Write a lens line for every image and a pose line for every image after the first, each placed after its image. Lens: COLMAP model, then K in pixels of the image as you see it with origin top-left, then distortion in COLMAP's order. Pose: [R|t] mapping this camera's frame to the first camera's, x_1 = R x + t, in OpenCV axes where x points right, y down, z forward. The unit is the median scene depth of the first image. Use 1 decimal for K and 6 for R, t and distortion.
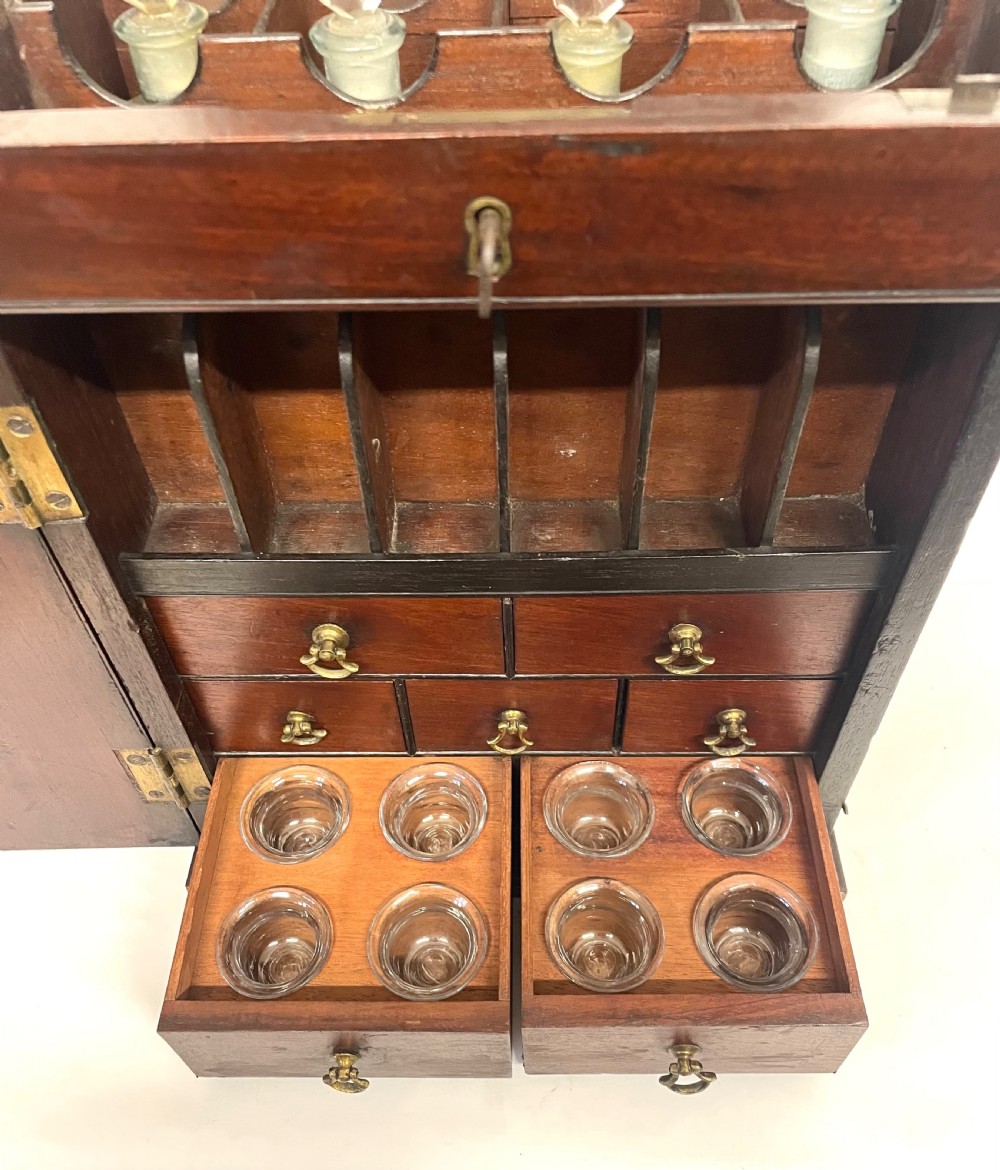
lens RADIAL K [[1062.3, 0, 522.7], [0, 1062.3, 664.4], [0, 0, 1]] dist [0.033462, -0.020694]
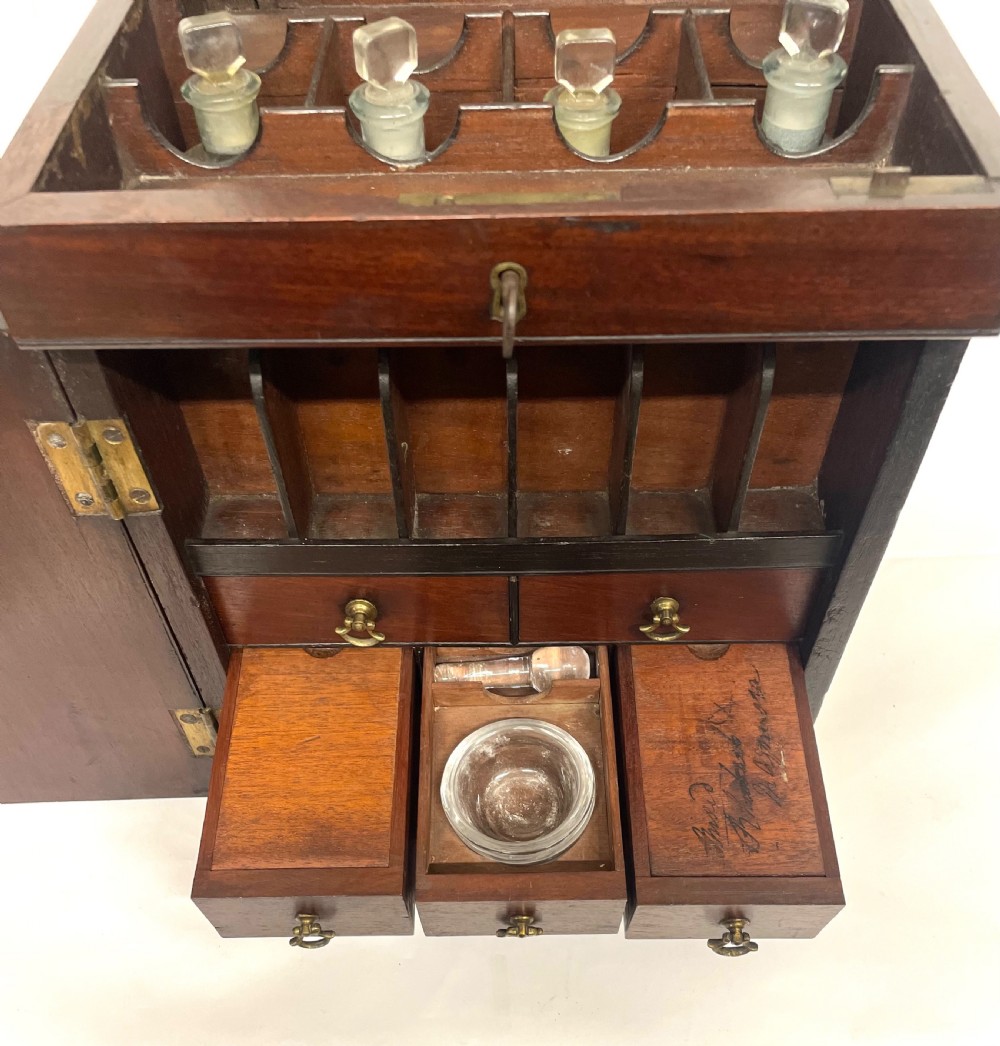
lens RADIAL K [[1066.3, 0, 521.5], [0, 1066.3, 671.4], [0, 0, 1]] dist [0.041848, 0.000000]
pose [[0.999854, -0.005616, 0.016148, -0.030332], [0.005153, 0.999579, 0.028552, 0.010635], [-0.016301, -0.028465, 0.999462, -0.216360]]
